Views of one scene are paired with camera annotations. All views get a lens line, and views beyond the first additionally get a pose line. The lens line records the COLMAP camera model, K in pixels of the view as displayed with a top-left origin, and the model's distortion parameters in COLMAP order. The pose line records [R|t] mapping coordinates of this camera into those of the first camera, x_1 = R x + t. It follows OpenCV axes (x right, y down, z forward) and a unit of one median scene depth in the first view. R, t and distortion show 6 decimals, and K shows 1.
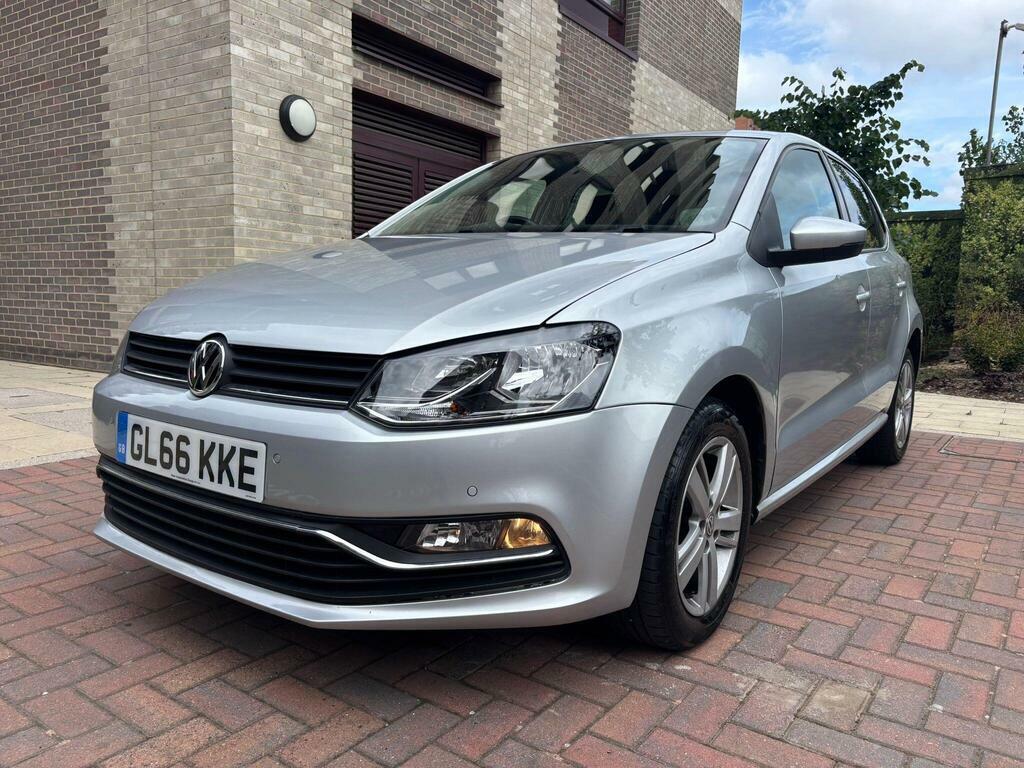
lens RADIAL K [[787.0, 0, 513.9], [0, 787.0, 392.1], [0, 0, 1]] dist [0.014545, -0.000352]
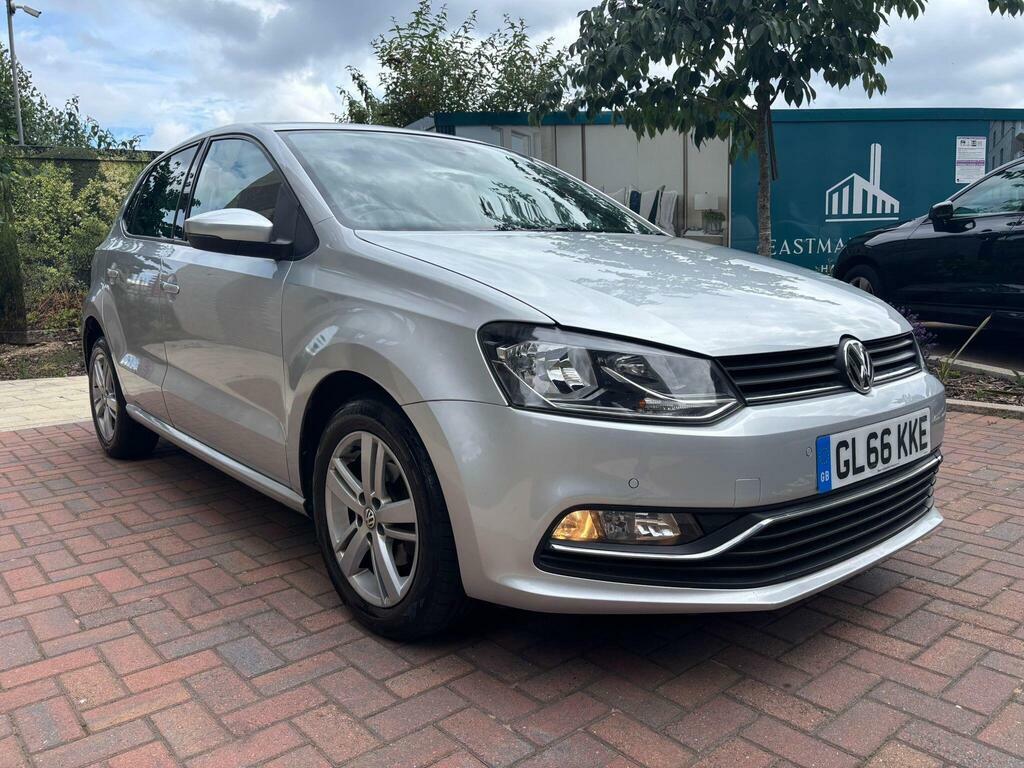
lens RADIAL K [[772.1, 0, 529.7], [0, 772.1, 378.7], [0, 0, 1]] dist [0.042304, -0.059761]
pose [[0.232361, -0.167914, 0.958026, -0.777935], [0.152613, 0.979079, 0.134589, -0.116309], [-0.960582, 0.114934, 0.253126, 0.599984]]
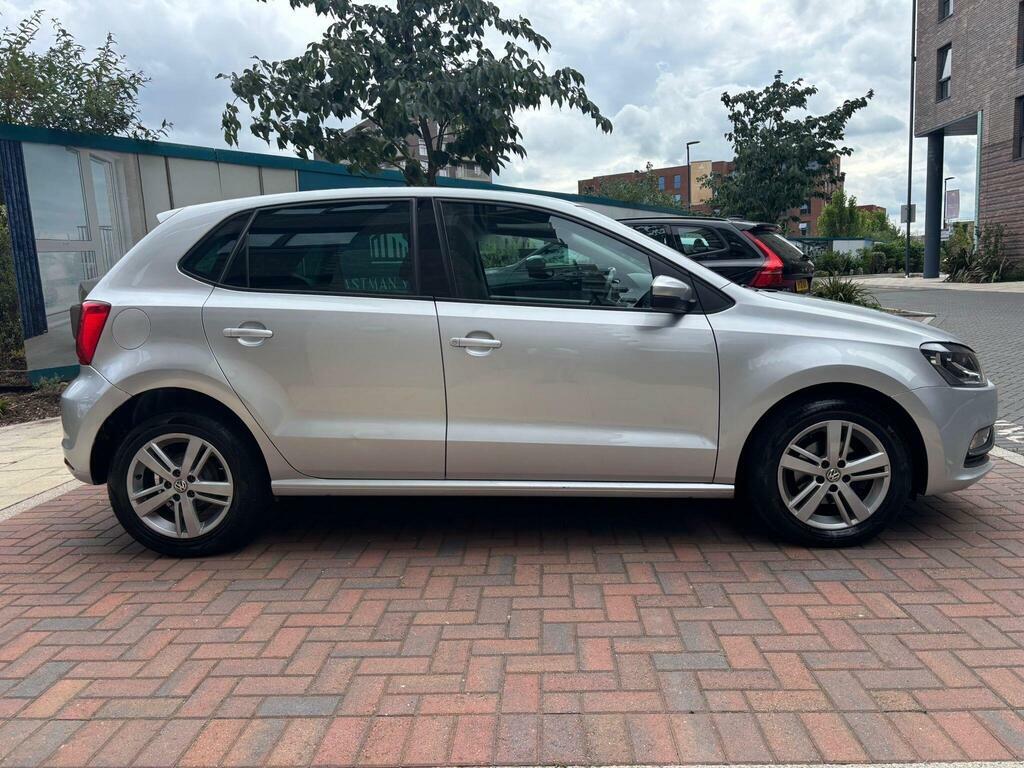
lens RADIAL K [[763.0, 0, 512.0], [0, 763.0, 384.0], [0, 0, 1]] dist [0.053616, -0.057454]
pose [[-0.546240, -0.119967, 0.828993, -0.802148], [0.126406, 0.966550, 0.223165, -0.310902], [-0.828036, 0.226692, -0.512804, 1.633915]]
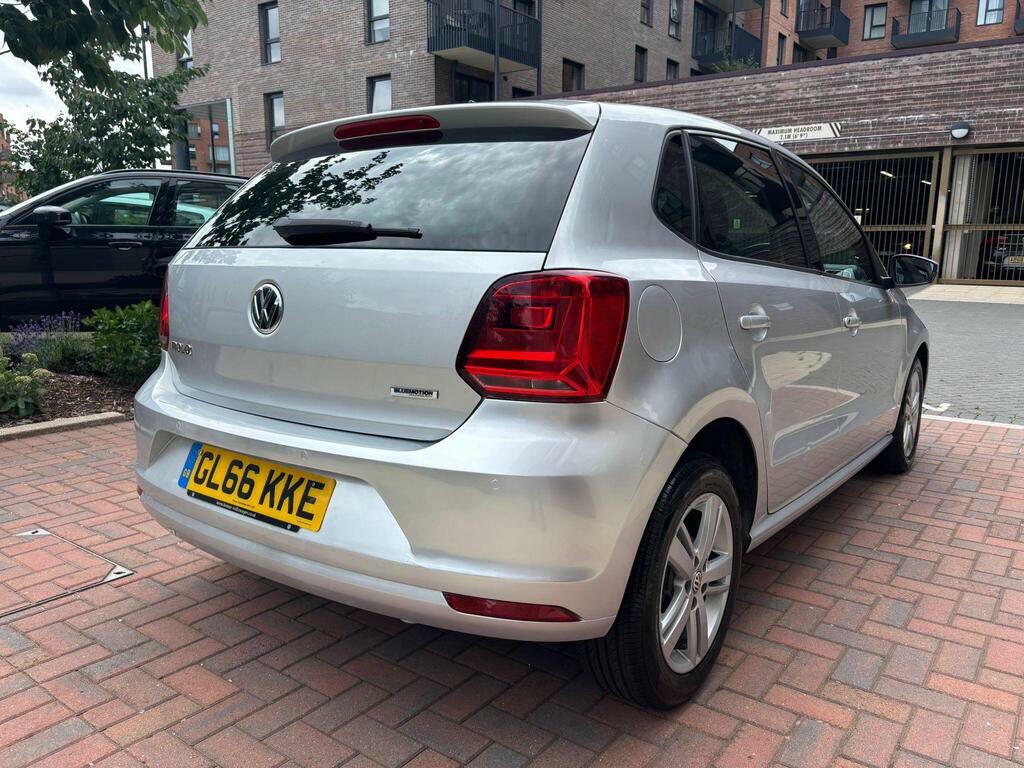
lens RADIAL K [[786.2, 0, 512.8], [0, 786.2, 378.6], [0, 0, 1]] dist [0.016523, -0.003792]
pose [[-0.999086, -0.038978, 0.017557, 0.323437], [-0.032182, 0.956098, 0.291276, -0.338528], [-0.028140, 0.290445, -0.956478, 2.032600]]
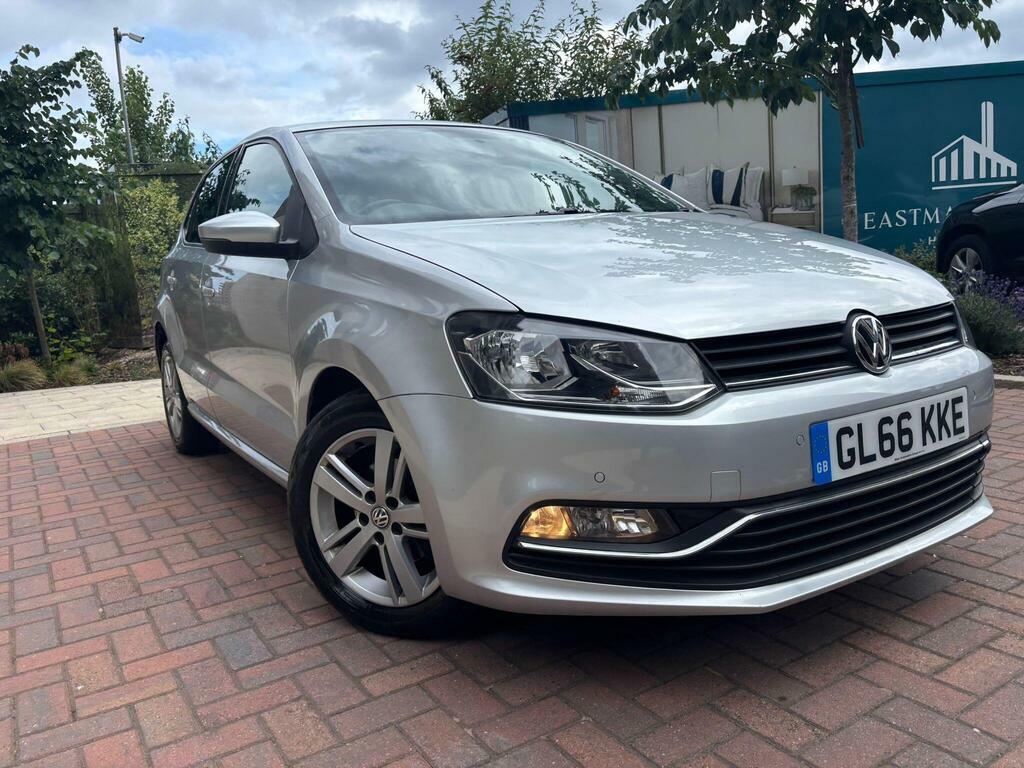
lens RADIAL K [[775.8, 0, 514.4], [0, 775.8, 369.5], [0, 0, 1]] dist [0.043745, -0.063636]
pose [[0.370563, -0.175095, 0.912154, -0.734203], [0.195995, 0.974697, 0.107477, -0.097720], [-0.907893, 0.138950, 0.395505, 0.523437]]
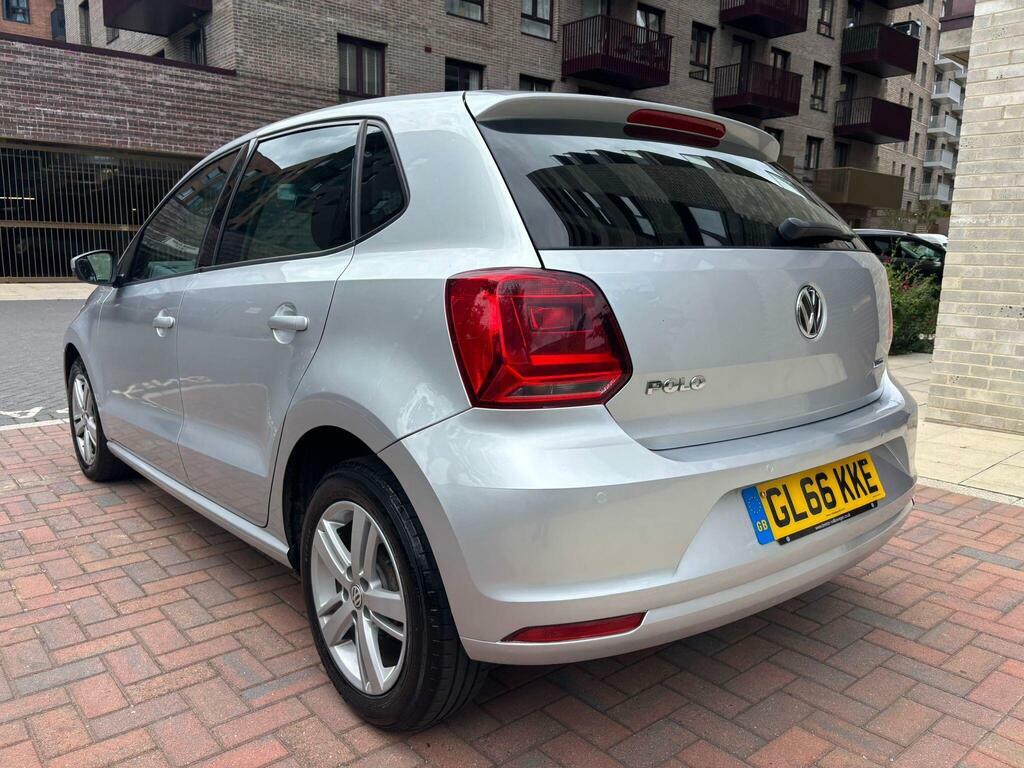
lens RADIAL K [[790.6, 0, 509.2], [0, 790.6, 395.1], [0, 0, 1]] dist [0.045576, -0.056099]
pose [[-0.257438, 0.140551, -0.956018, 1.085088], [-0.138480, 0.973786, 0.180453, -0.230169], [0.956320, 0.178845, -0.231227, 1.428686]]
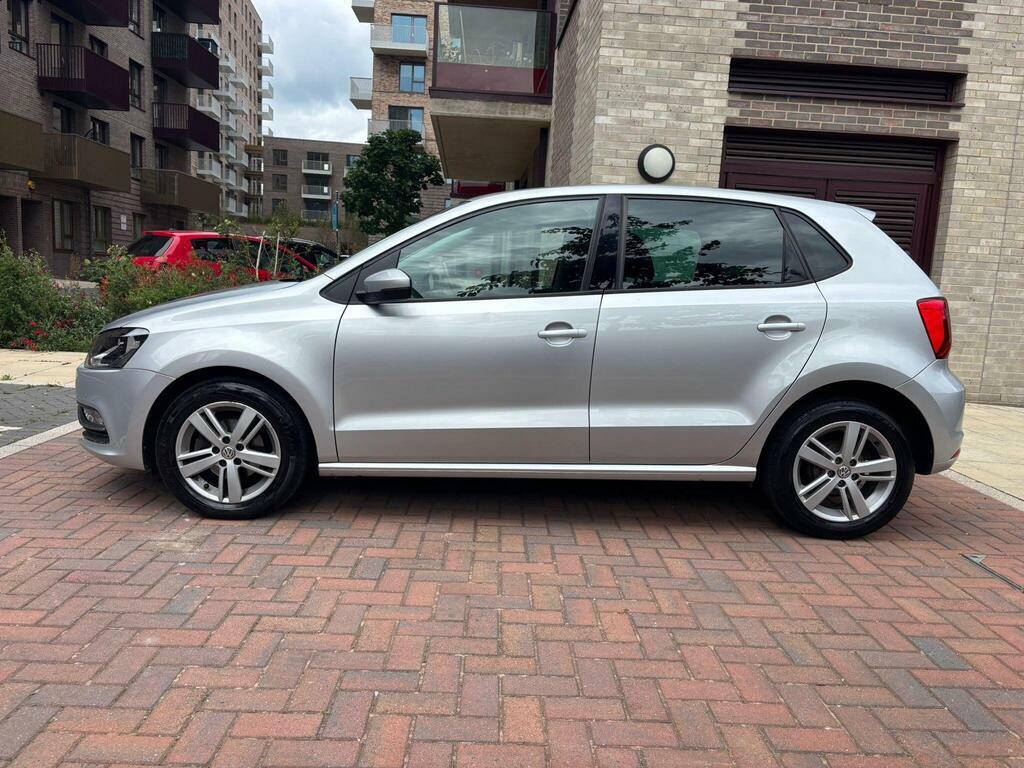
lens RADIAL K [[790.6, 0, 509.2], [0, 790.6, 395.1], [0, 0, 1]] dist [0.045576, -0.056099]
pose [[0.589991, 0.123633, -0.797888, 1.157253], [-0.130516, 0.989814, 0.056864, -0.079592], [0.796791, 0.070588, 0.600118, 0.252062]]
